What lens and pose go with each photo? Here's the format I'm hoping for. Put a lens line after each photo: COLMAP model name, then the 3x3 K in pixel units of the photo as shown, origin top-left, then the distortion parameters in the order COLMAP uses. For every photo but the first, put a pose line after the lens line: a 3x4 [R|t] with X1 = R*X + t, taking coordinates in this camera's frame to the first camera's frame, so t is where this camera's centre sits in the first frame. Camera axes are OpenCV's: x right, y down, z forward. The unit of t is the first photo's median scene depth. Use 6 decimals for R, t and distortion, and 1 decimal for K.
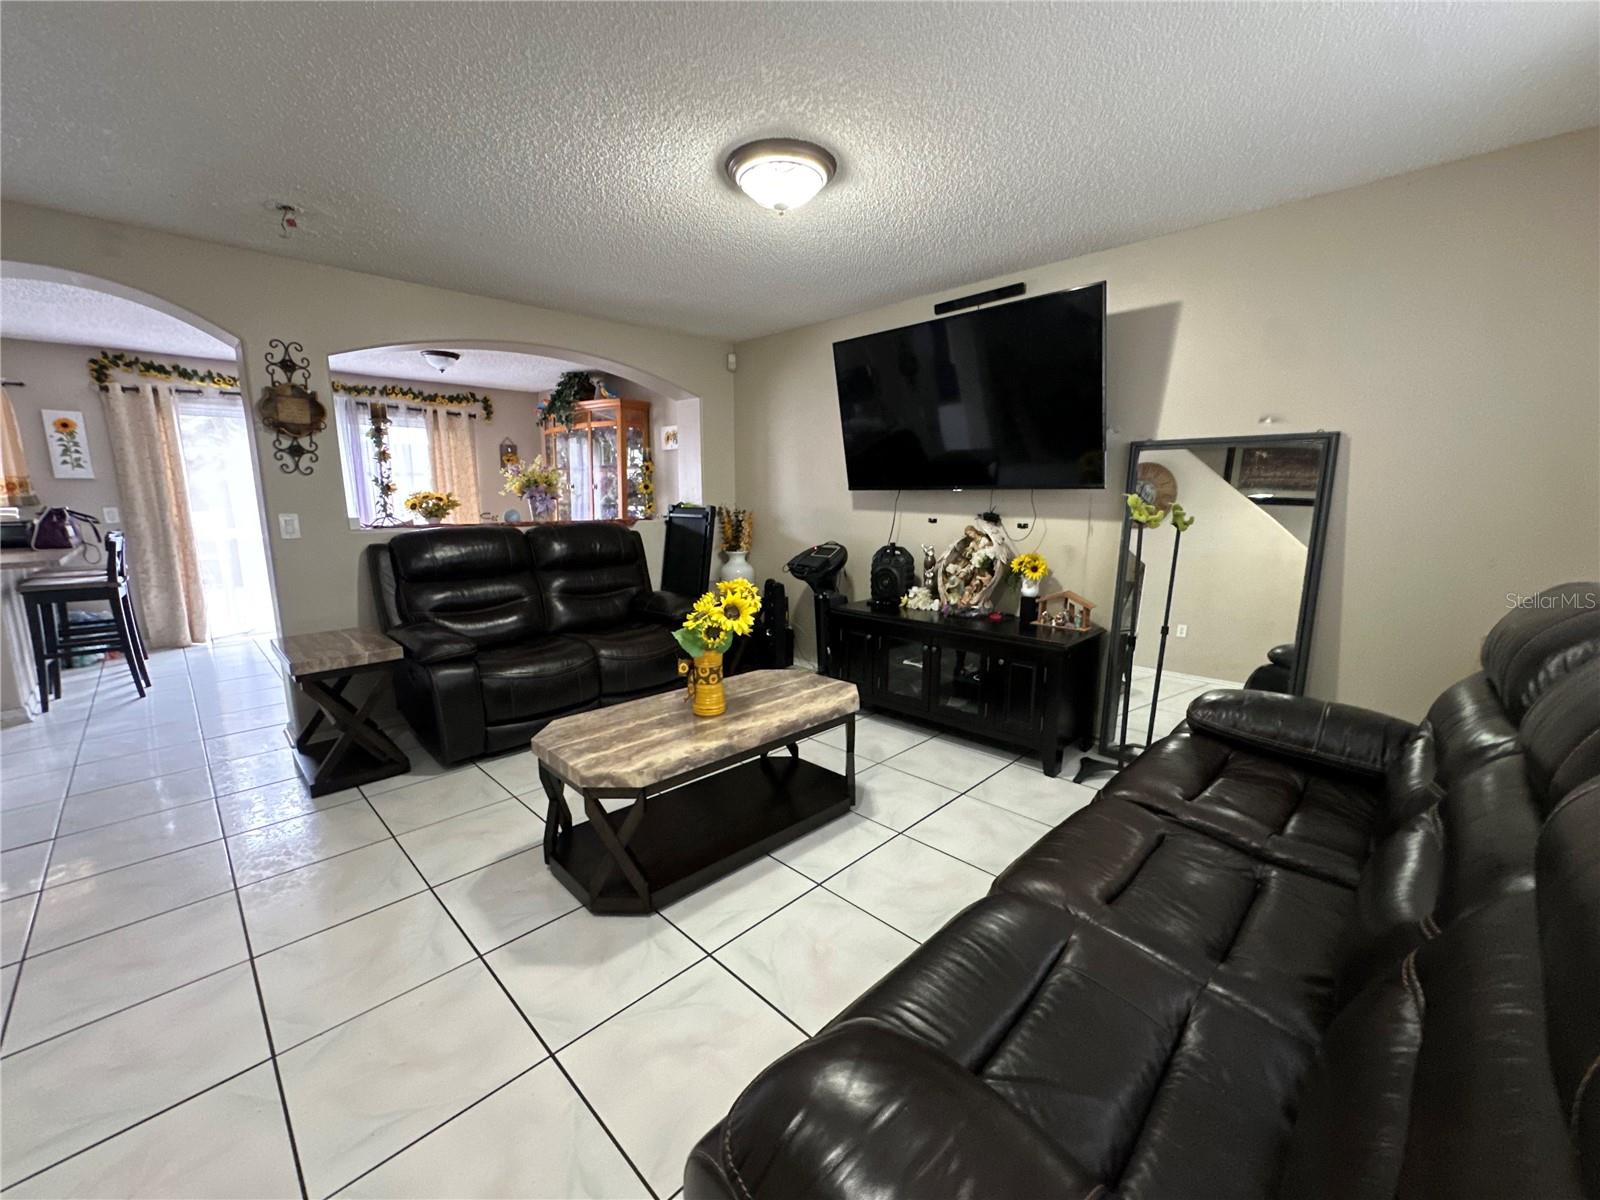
lens RADIAL K [[637.8, 0, 800.0], [0, 637.8, 600.0], [0, 0, 1]] dist [-0.000840, 0.000037]
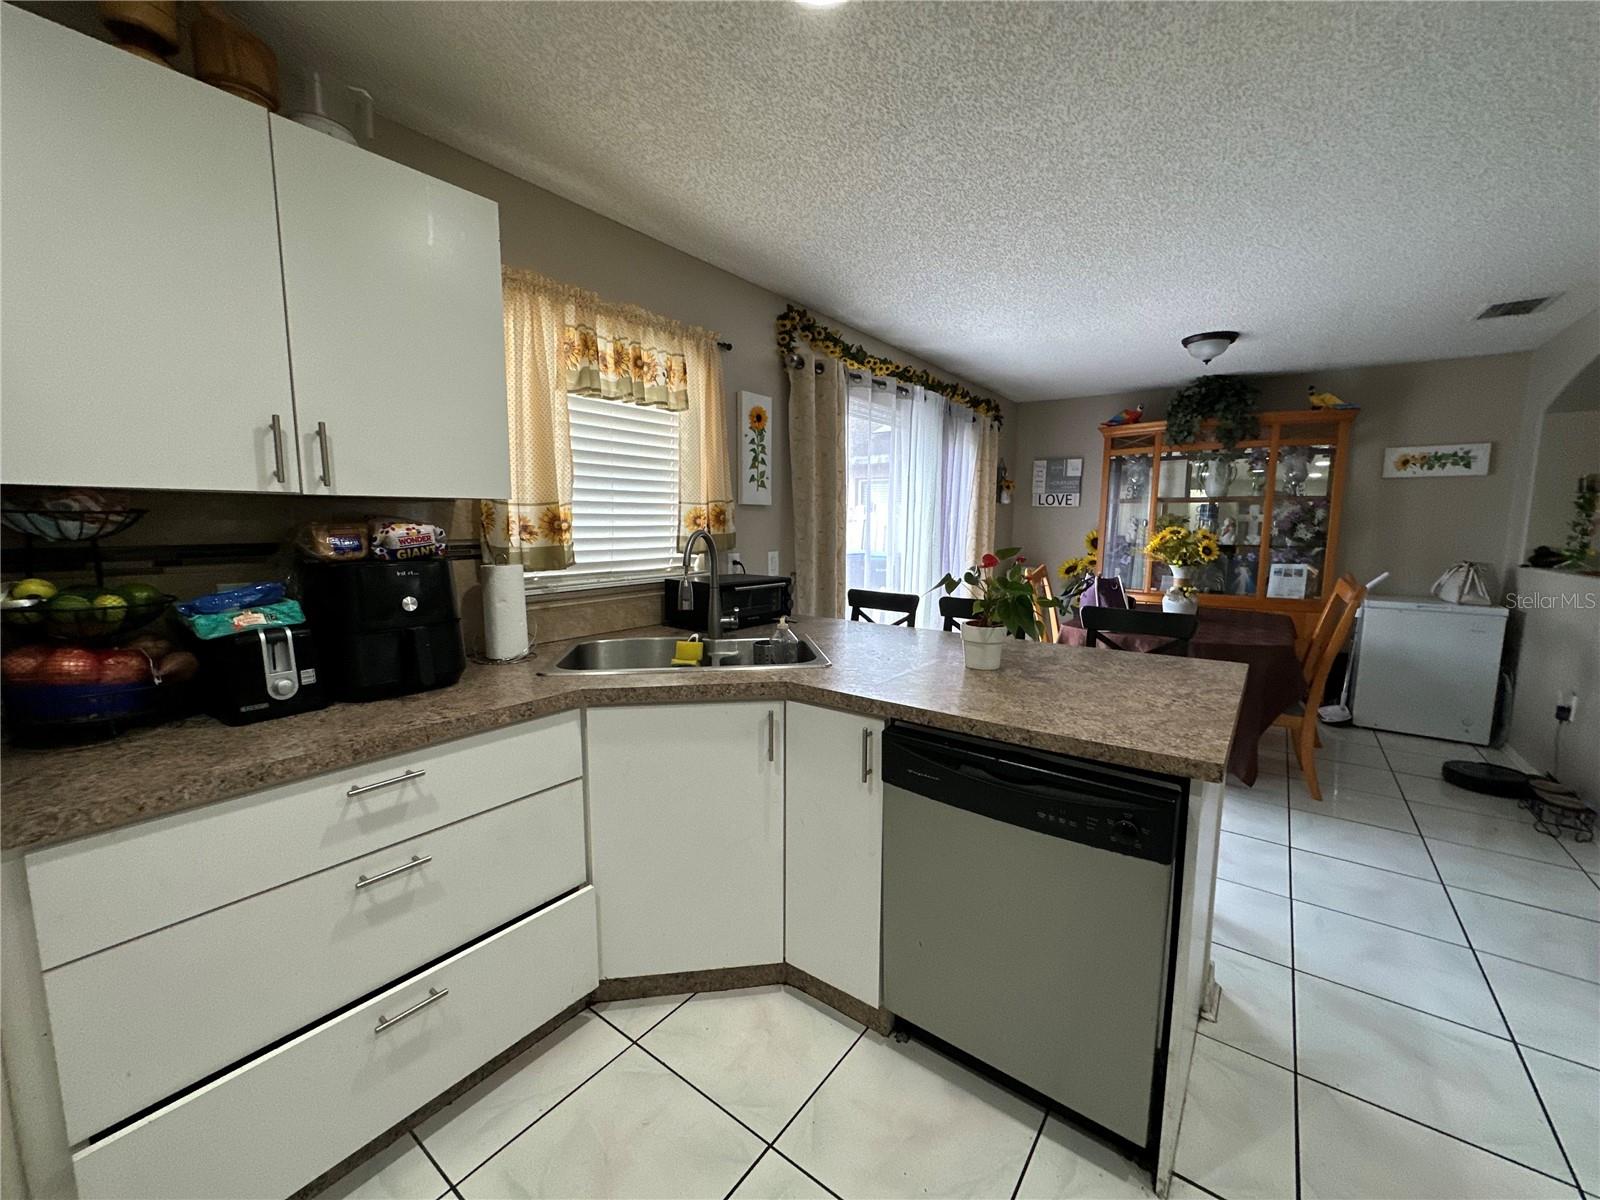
lens RADIAL K [[637.8, 0, 800.0], [0, 637.8, 600.0], [0, 0, 1]] dist [-0.000840, 0.000037]
pose [[0.989601, -0.008852, 0.143568, -1.189343], [0.015830, 0.998744, -0.047533, -0.070058], [-0.142967, 0.049311, 0.988498, 0.394783]]
